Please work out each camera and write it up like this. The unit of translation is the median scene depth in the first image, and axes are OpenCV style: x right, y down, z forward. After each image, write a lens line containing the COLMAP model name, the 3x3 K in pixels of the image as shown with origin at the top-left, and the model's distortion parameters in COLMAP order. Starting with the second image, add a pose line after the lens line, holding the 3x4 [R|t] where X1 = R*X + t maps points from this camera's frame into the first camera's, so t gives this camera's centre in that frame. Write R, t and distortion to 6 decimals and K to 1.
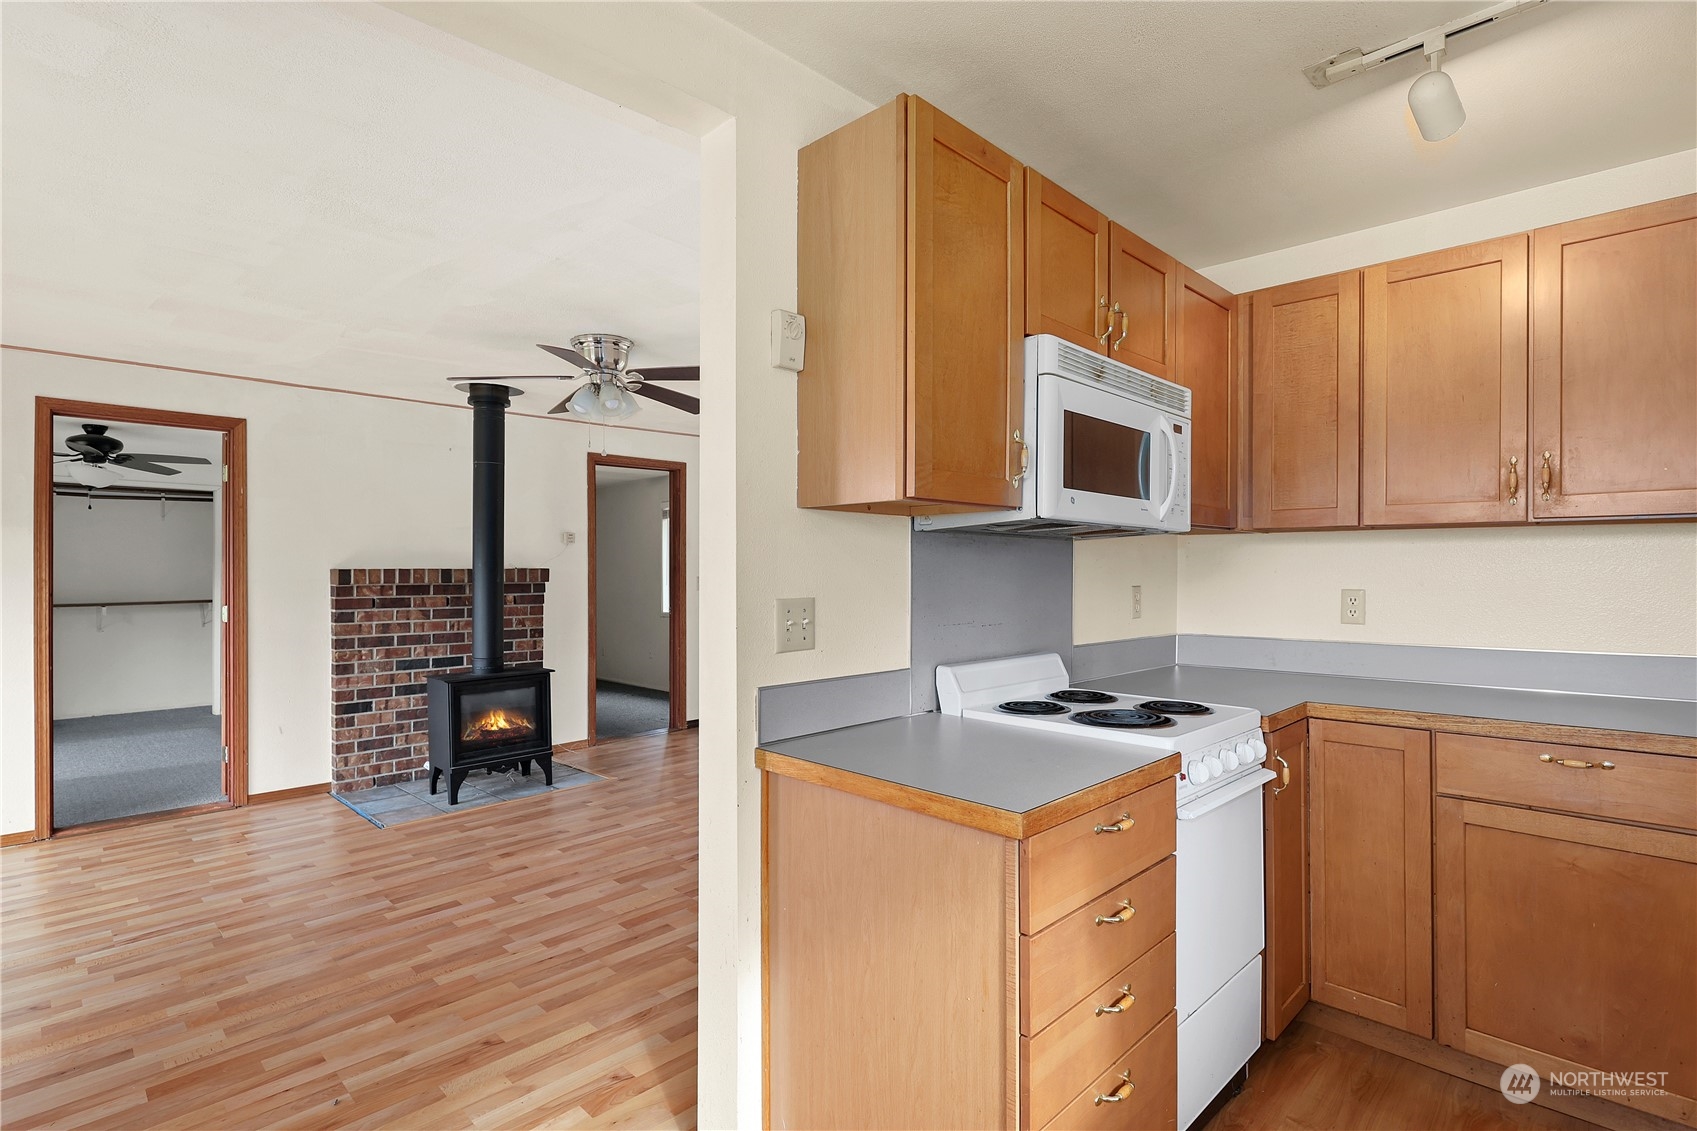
lens RADIAL K [[823.3, 0, 851.2], [0, 823.3, 567.3], [0, 0, 1]] dist [-0.002156, -0.000554]
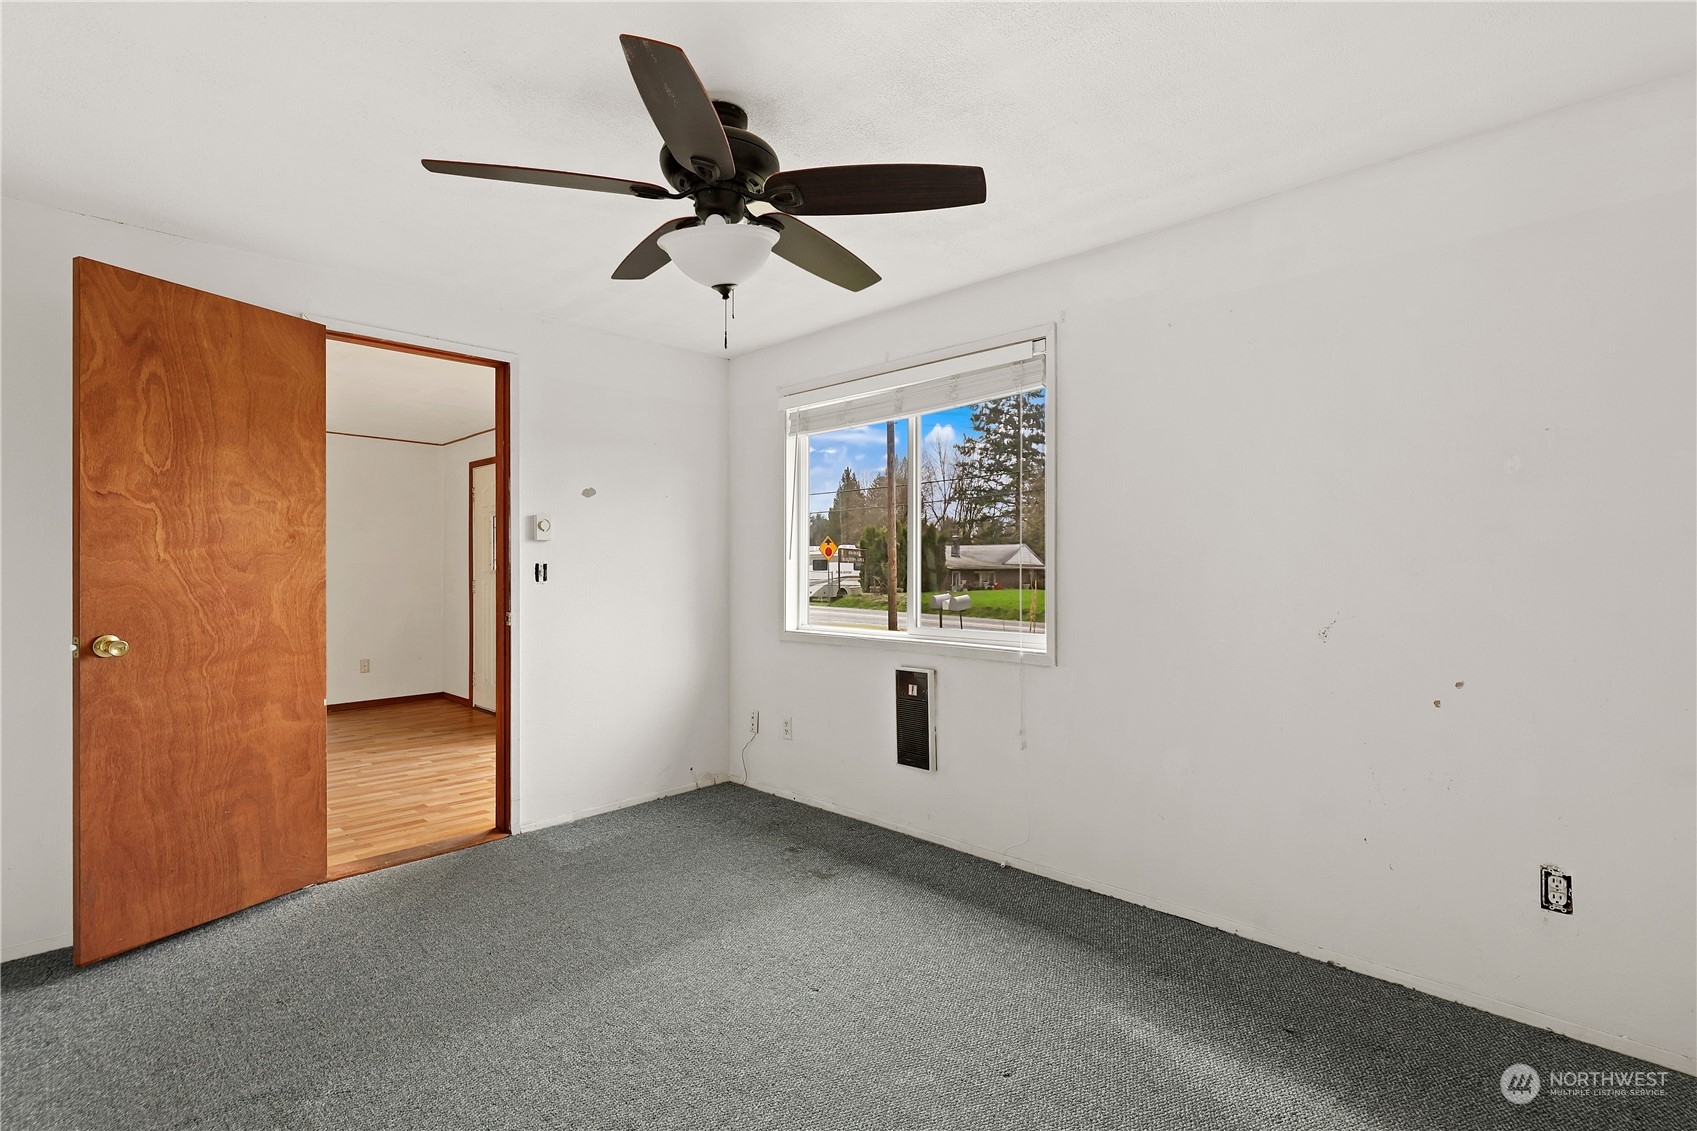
lens RADIAL K [[791.3, 0, 851.8], [0, 791.3, 571.0], [0, 0, 1]] dist [-0.029461, 0.000284]
pose [[-0.999927, 0.007071, -0.009835, -1.772634], [0.007174, 0.999919, -0.010469, 0.069884], [0.009760, -0.010539, -0.999897, 2.440527]]
